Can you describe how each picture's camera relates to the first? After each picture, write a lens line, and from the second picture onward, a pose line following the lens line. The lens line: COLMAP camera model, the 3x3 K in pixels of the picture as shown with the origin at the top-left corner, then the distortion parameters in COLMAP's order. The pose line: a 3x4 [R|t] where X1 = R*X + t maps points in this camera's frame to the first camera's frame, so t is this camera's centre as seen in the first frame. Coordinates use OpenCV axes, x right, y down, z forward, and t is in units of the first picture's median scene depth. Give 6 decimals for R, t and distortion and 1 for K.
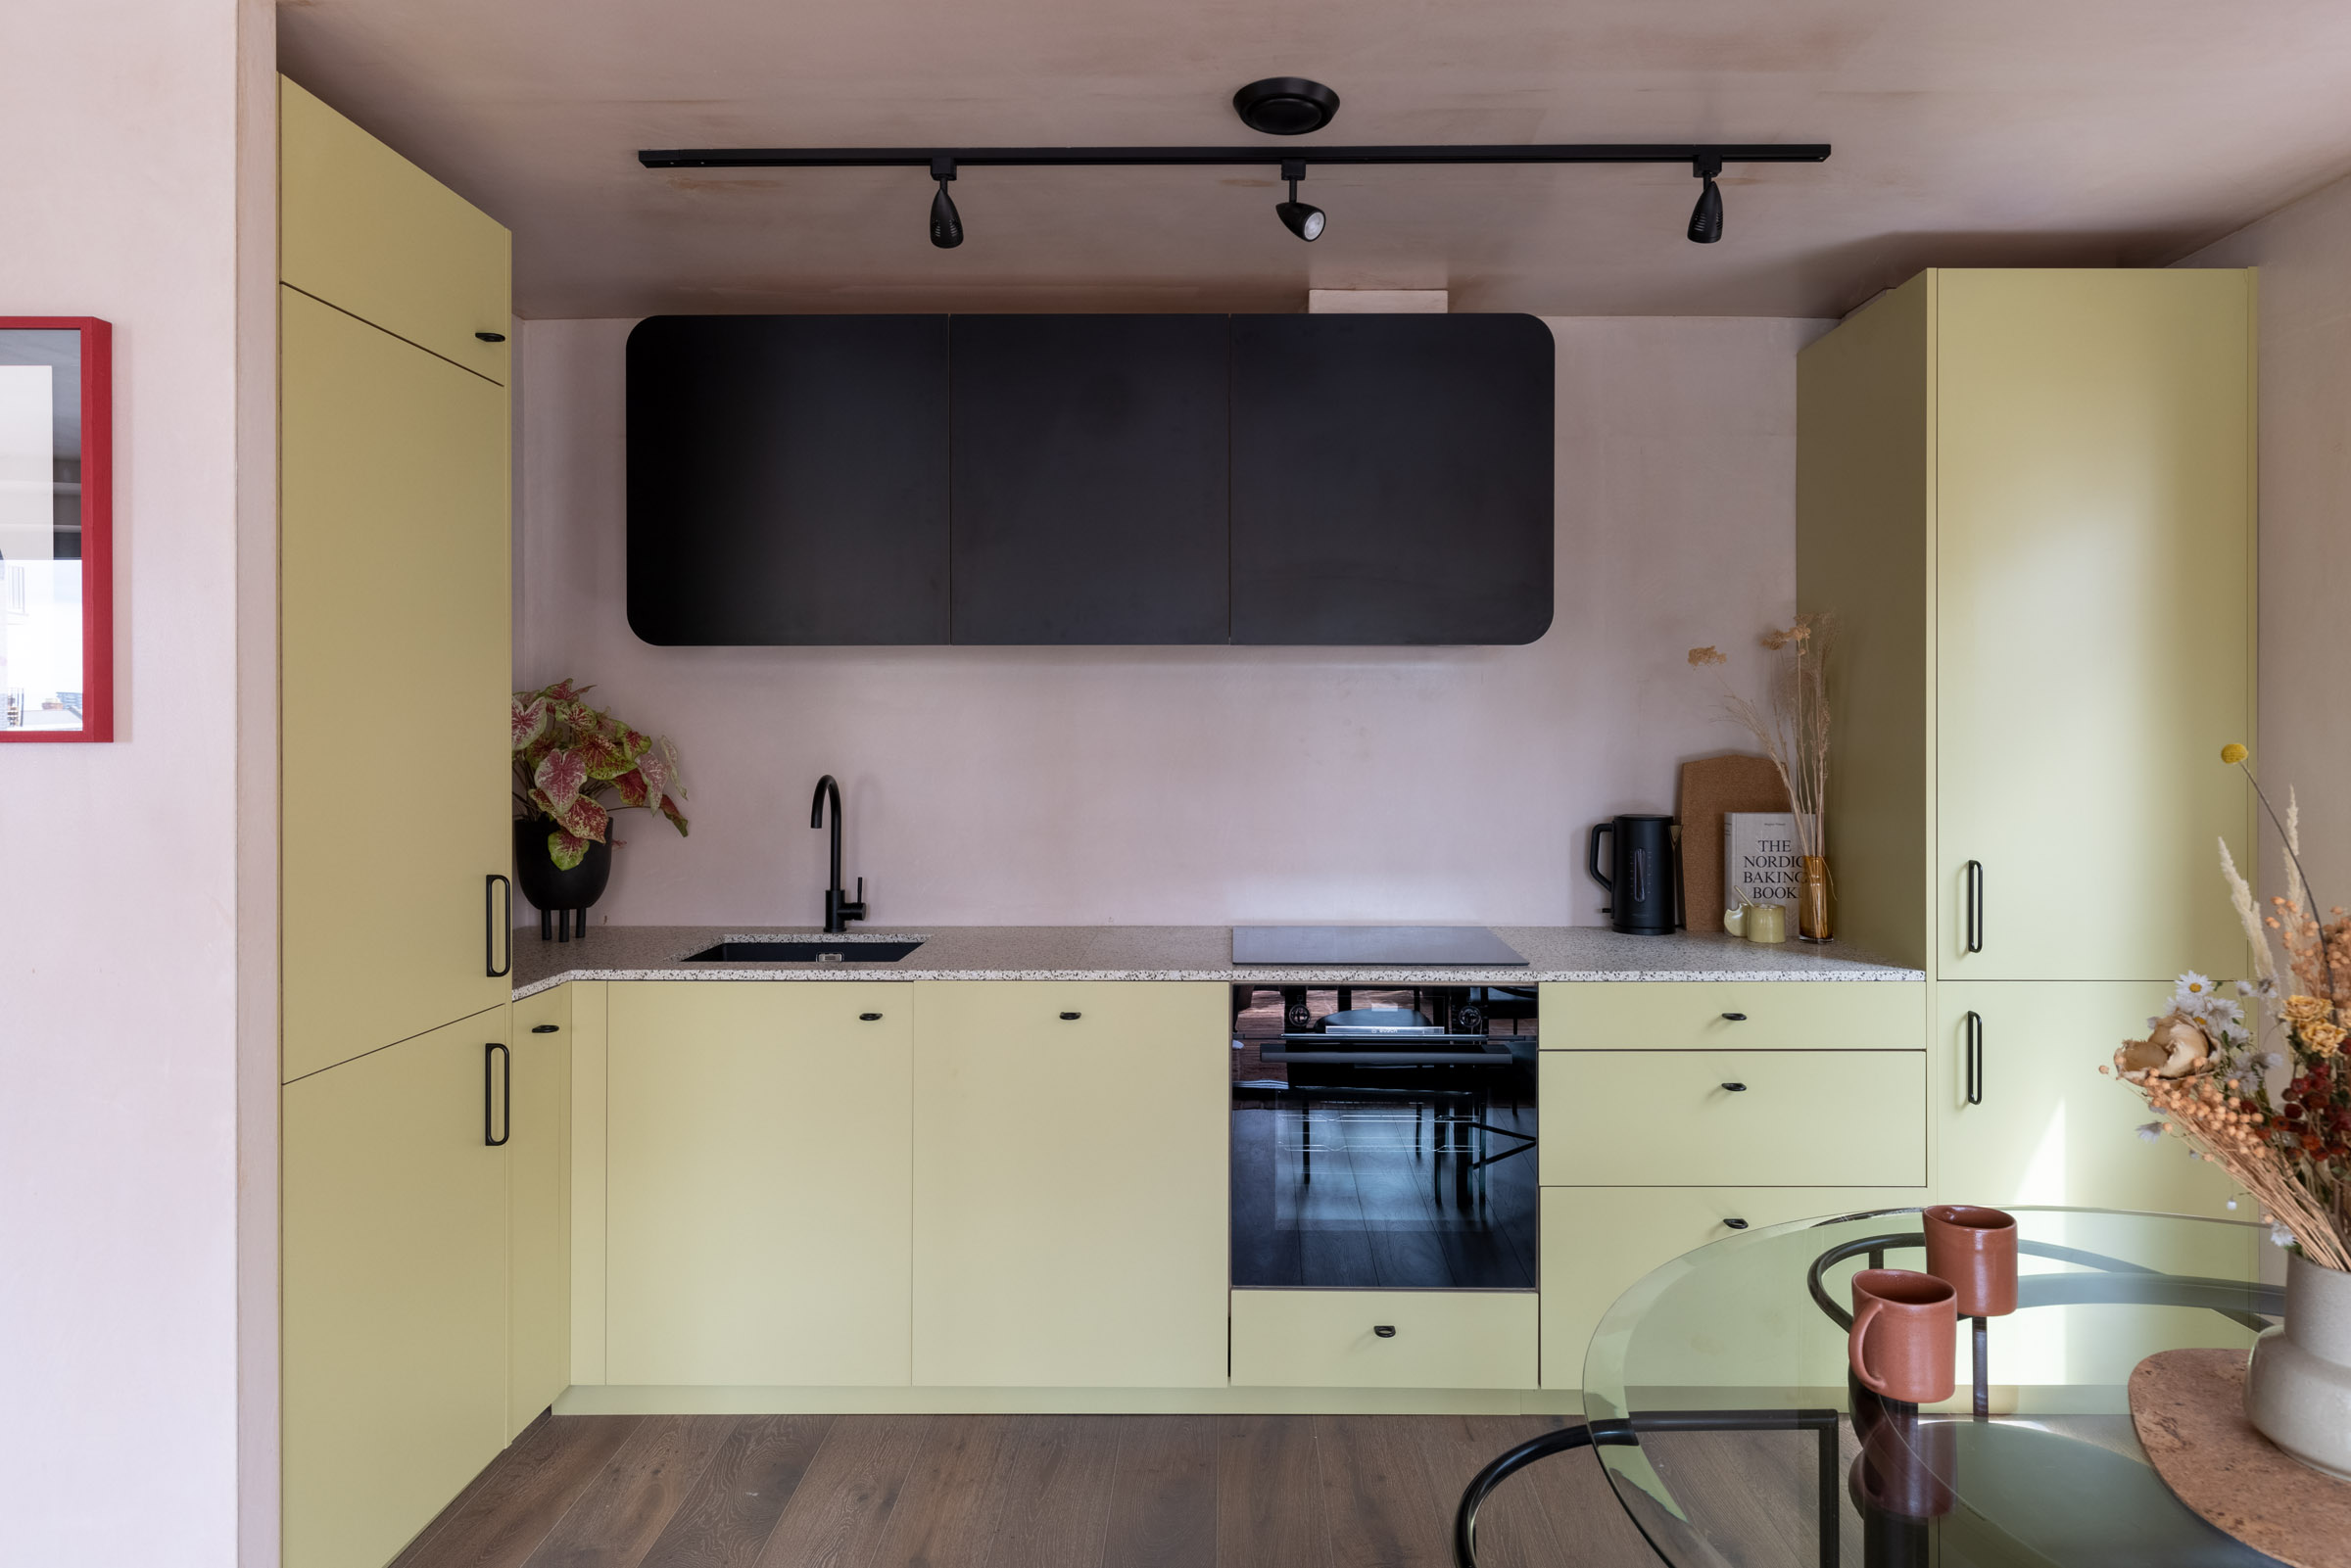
lens RADIAL K [[1456.9, 0, 1173.5], [0, 1456.9, 740.5], [0, 0, 1]] dist [-0.002760, 0.002470]
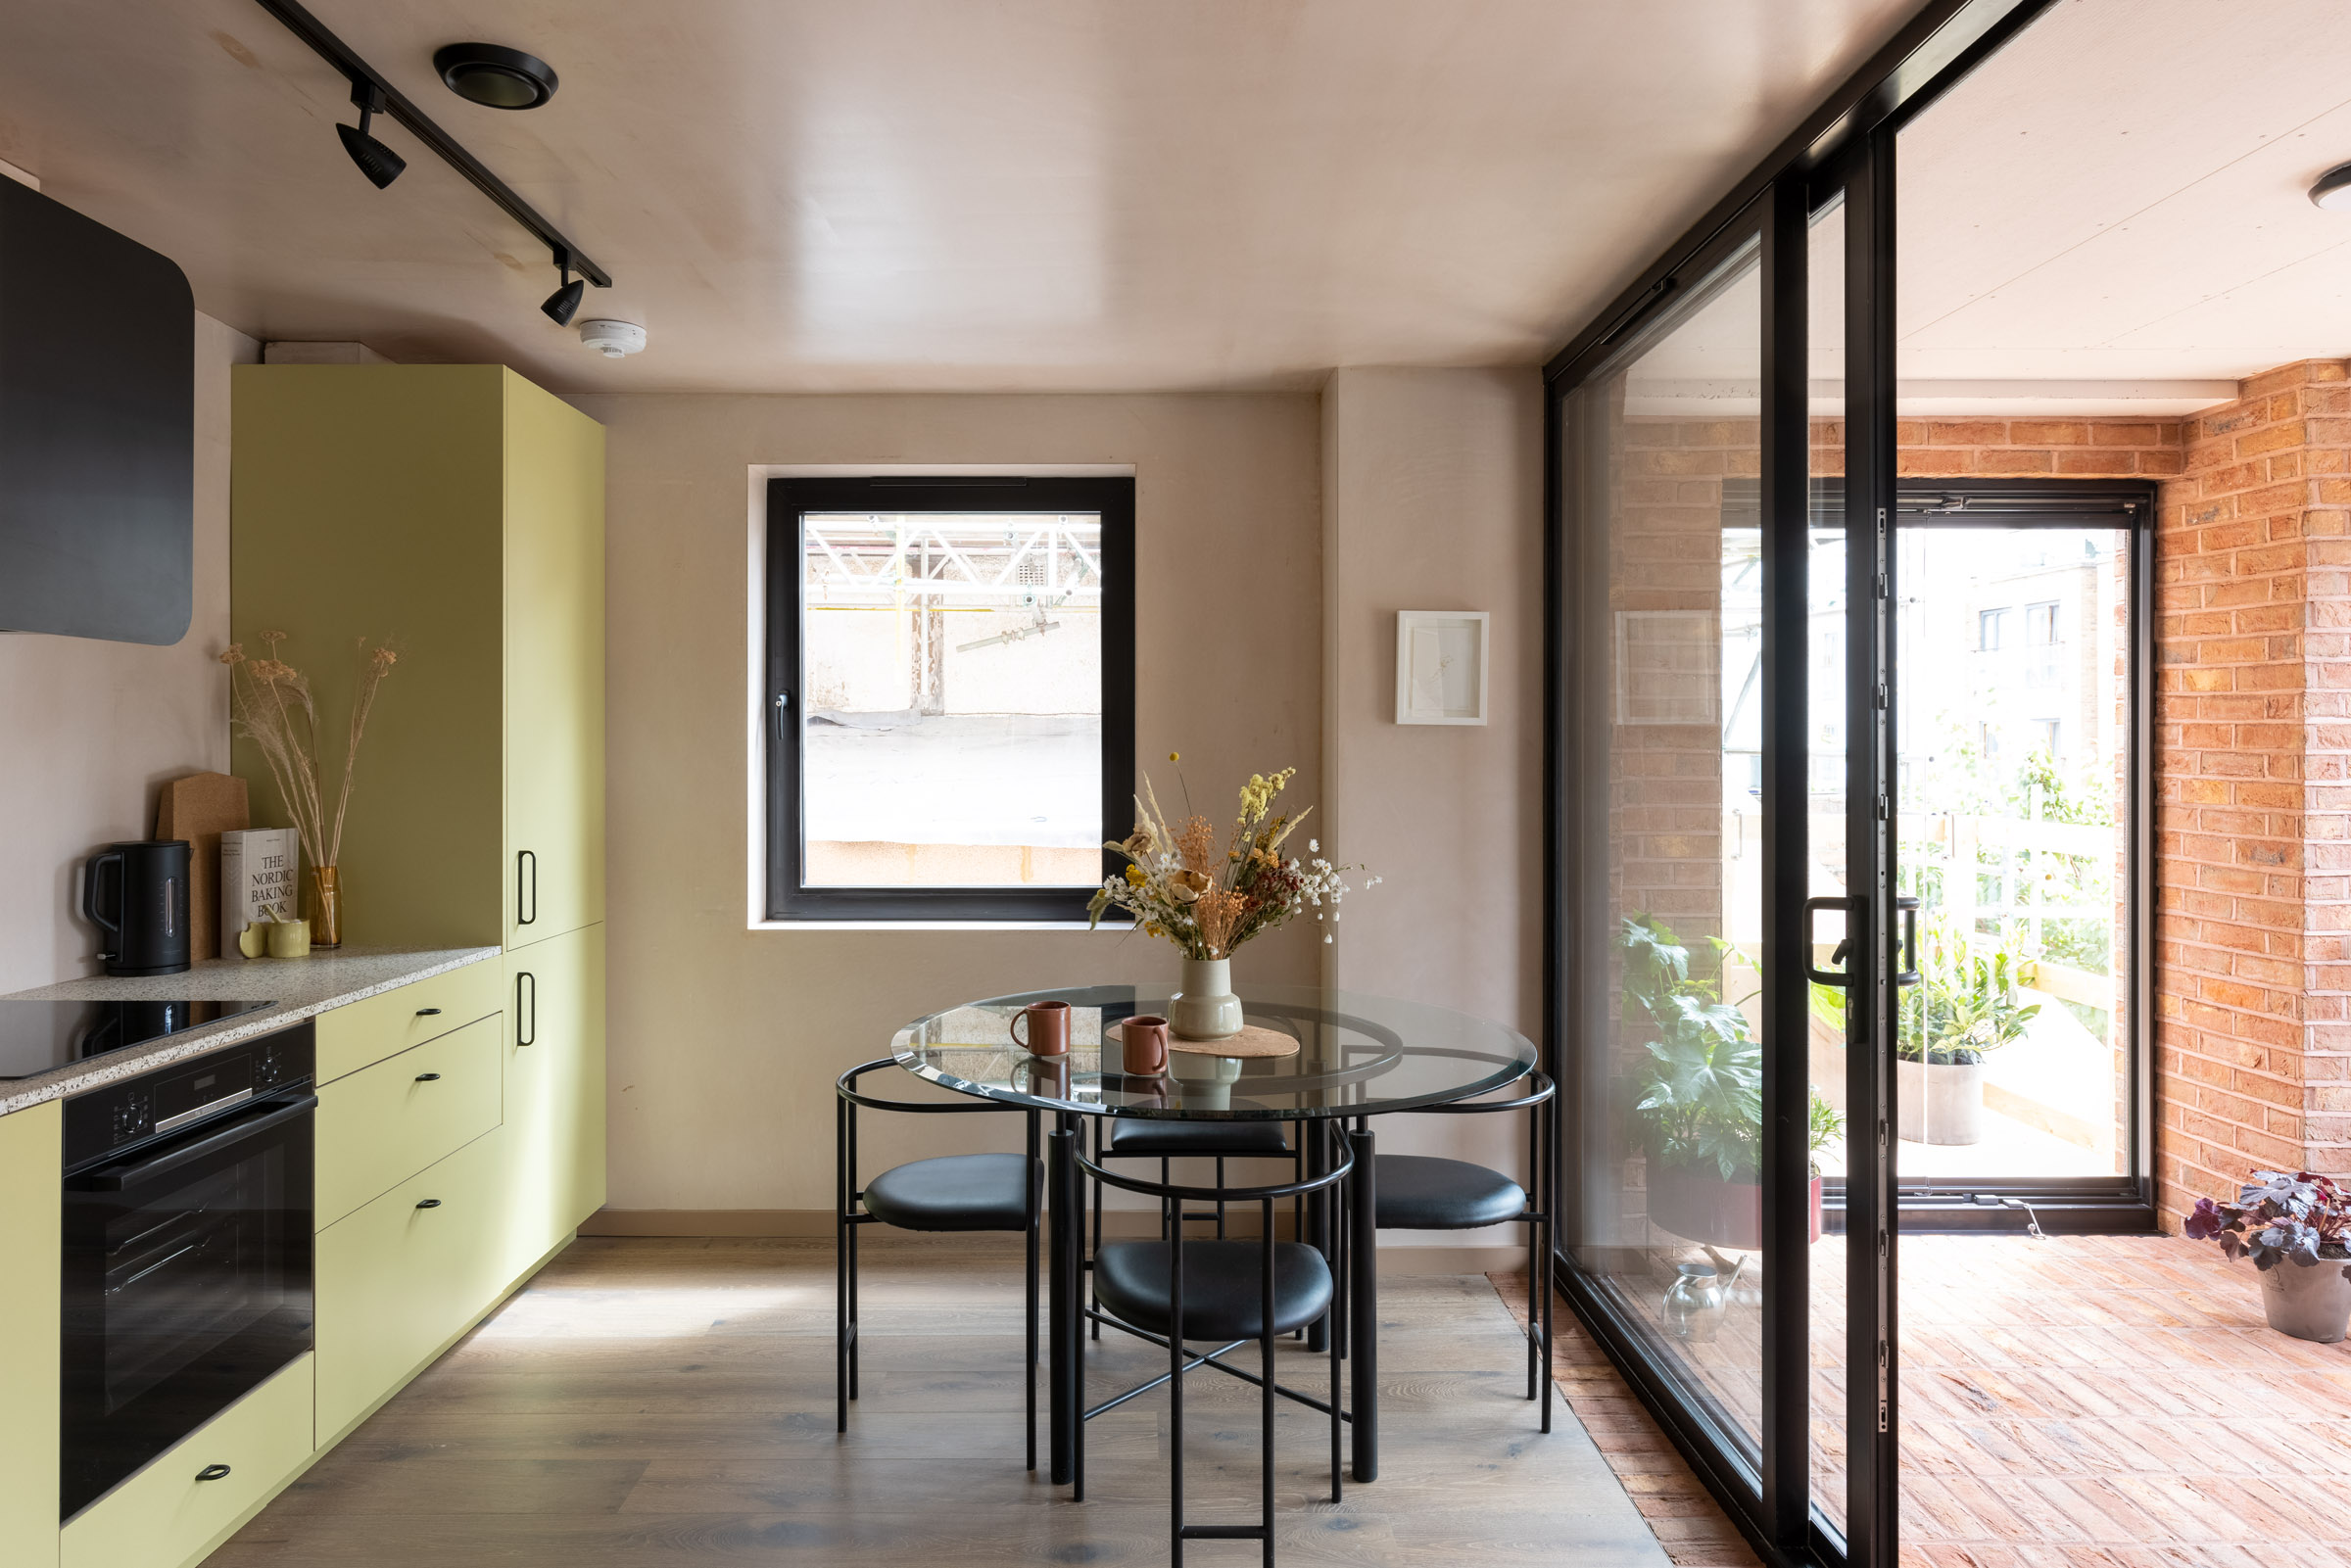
lens RADIAL K [[1456.9, 0, 1173.5], [0, 1456.9, 740.5], [0, 0, 1]] dist [-0.002760, 0.002470]
pose [[-0.062954, 0.007103, 0.997991, -0.652581], [0.005315, 0.999963, -0.006782, -0.000911], [-0.998002, 0.004878, -0.062989, 0.464986]]
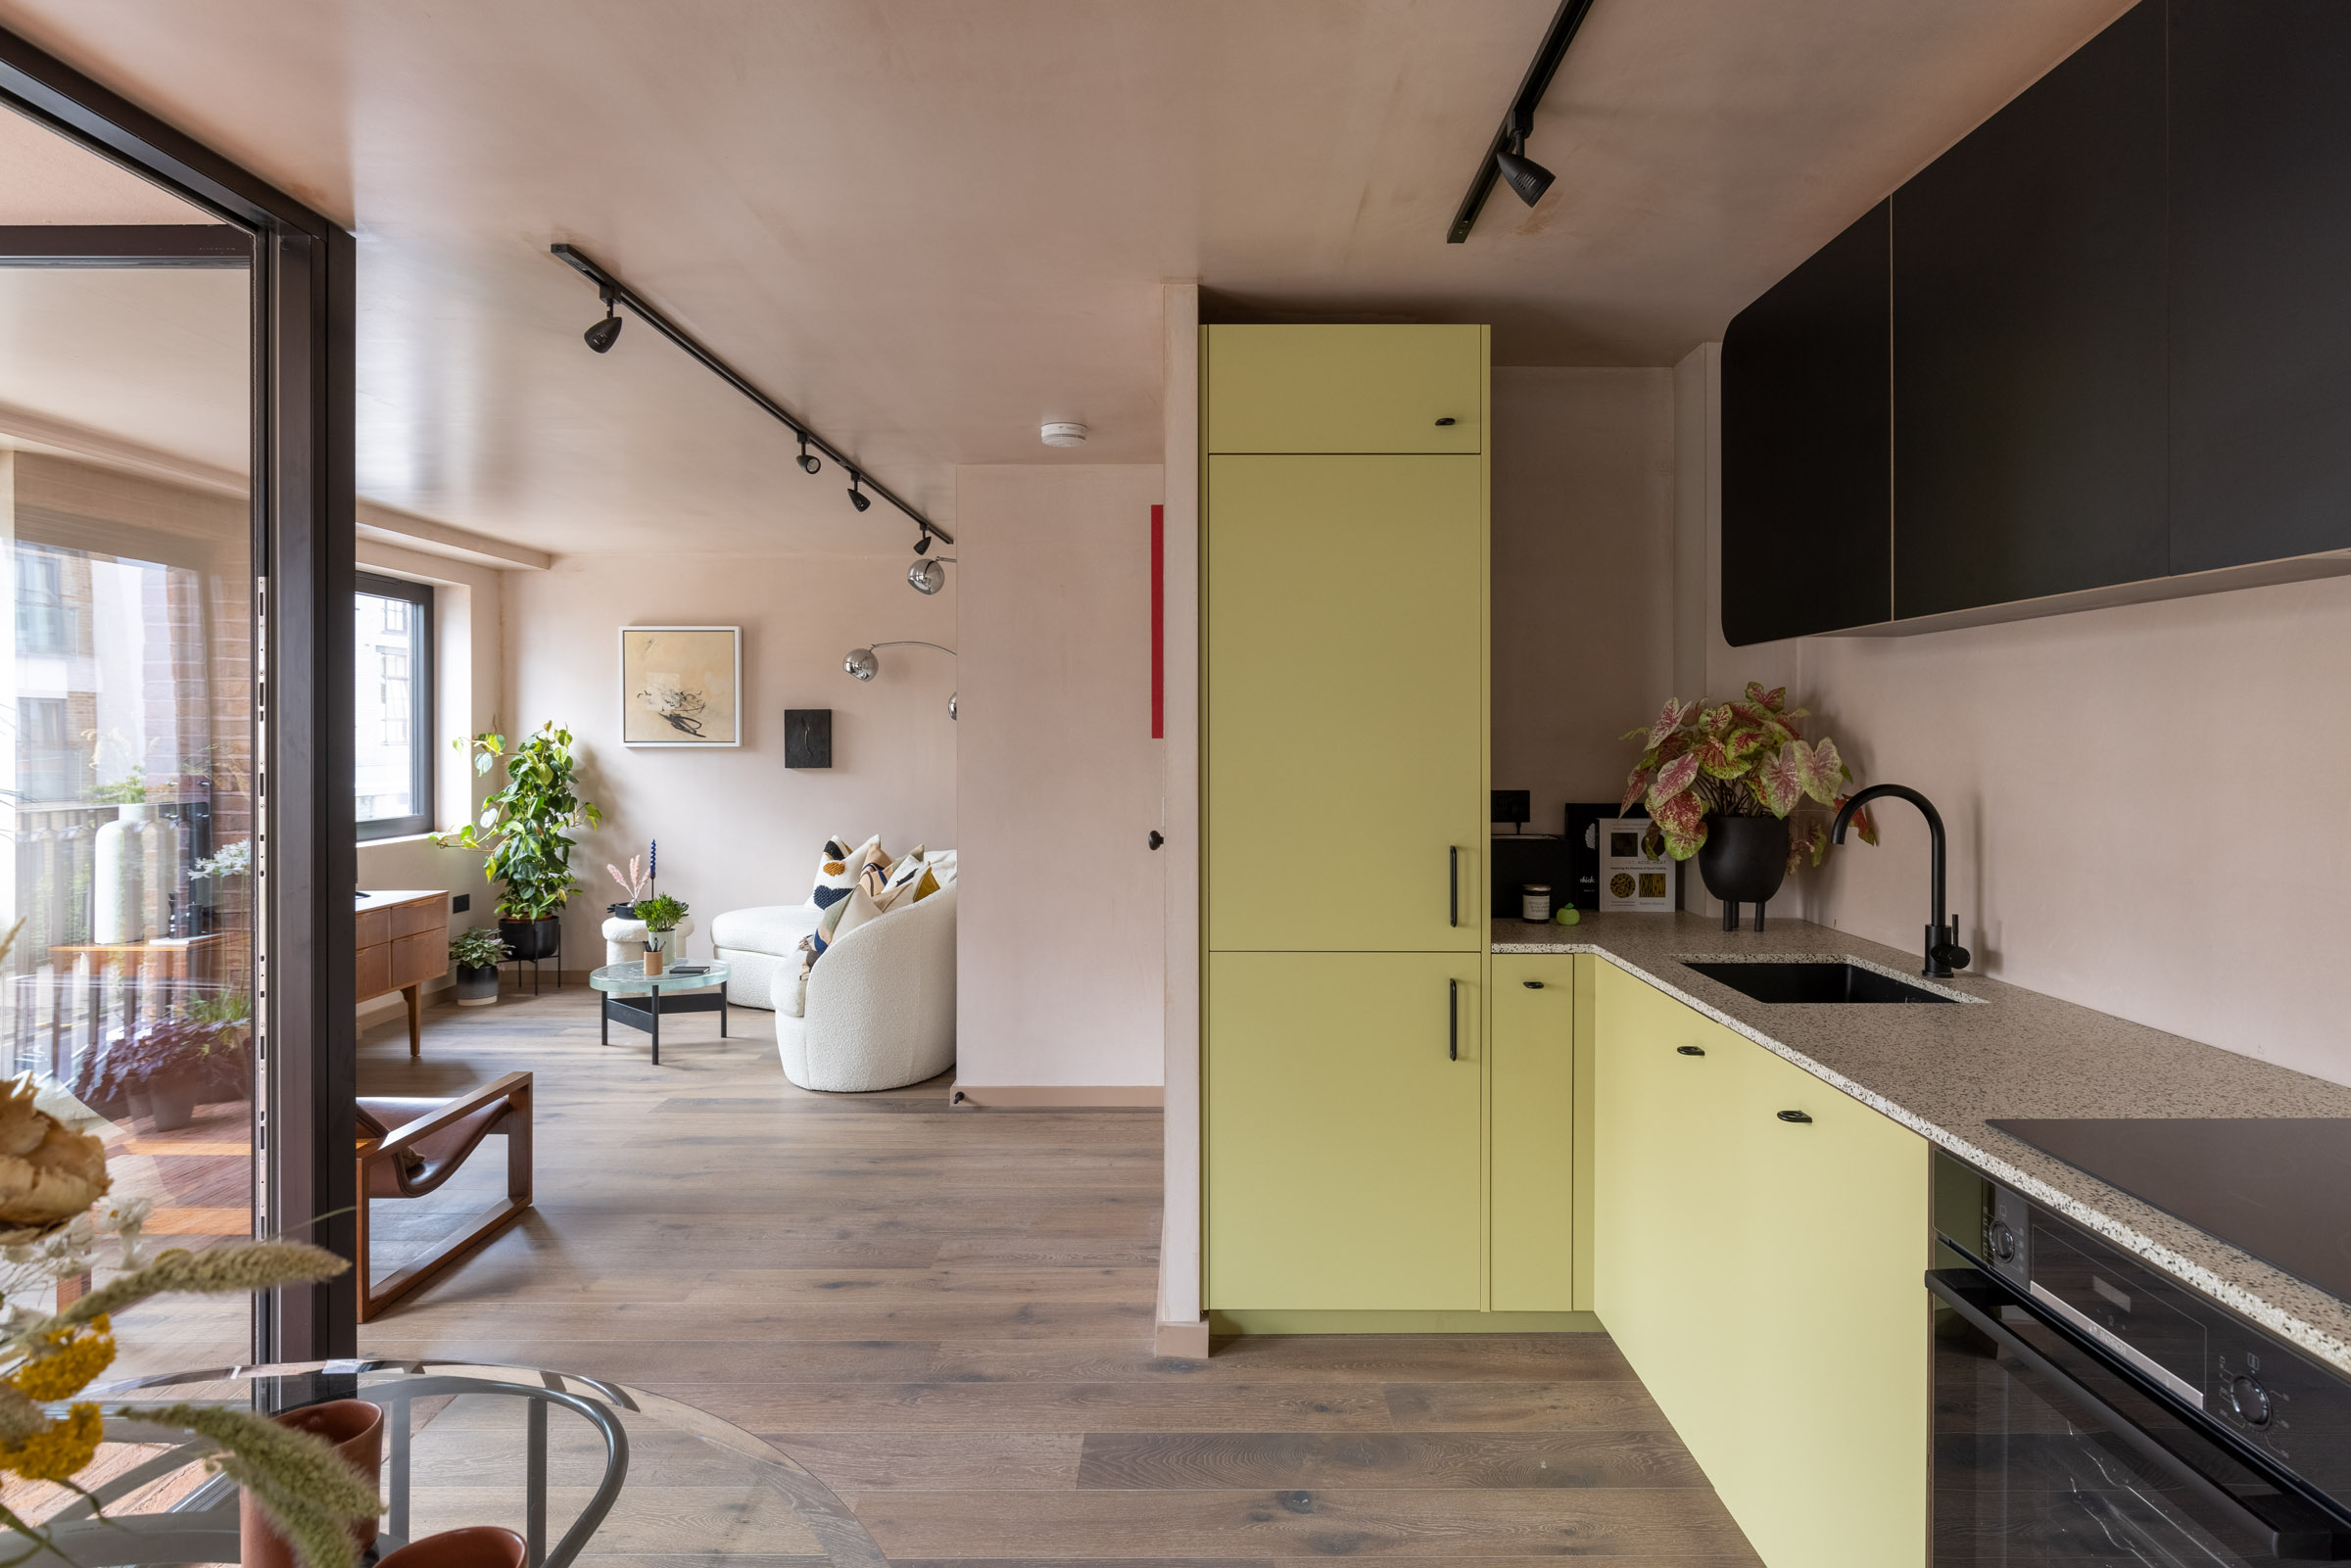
lens RADIAL K [[1237.9, 0, 1181.3], [0, 1237.9, 743.7], [0, 0, 1]] dist [0.000687, 0.000347]
pose [[0.041056, 0.011661, -0.999089, 0.505088], [-0.005761, 0.999918, 0.011434, -0.006240], [0.999140, 0.005286, 0.041120, 0.611713]]
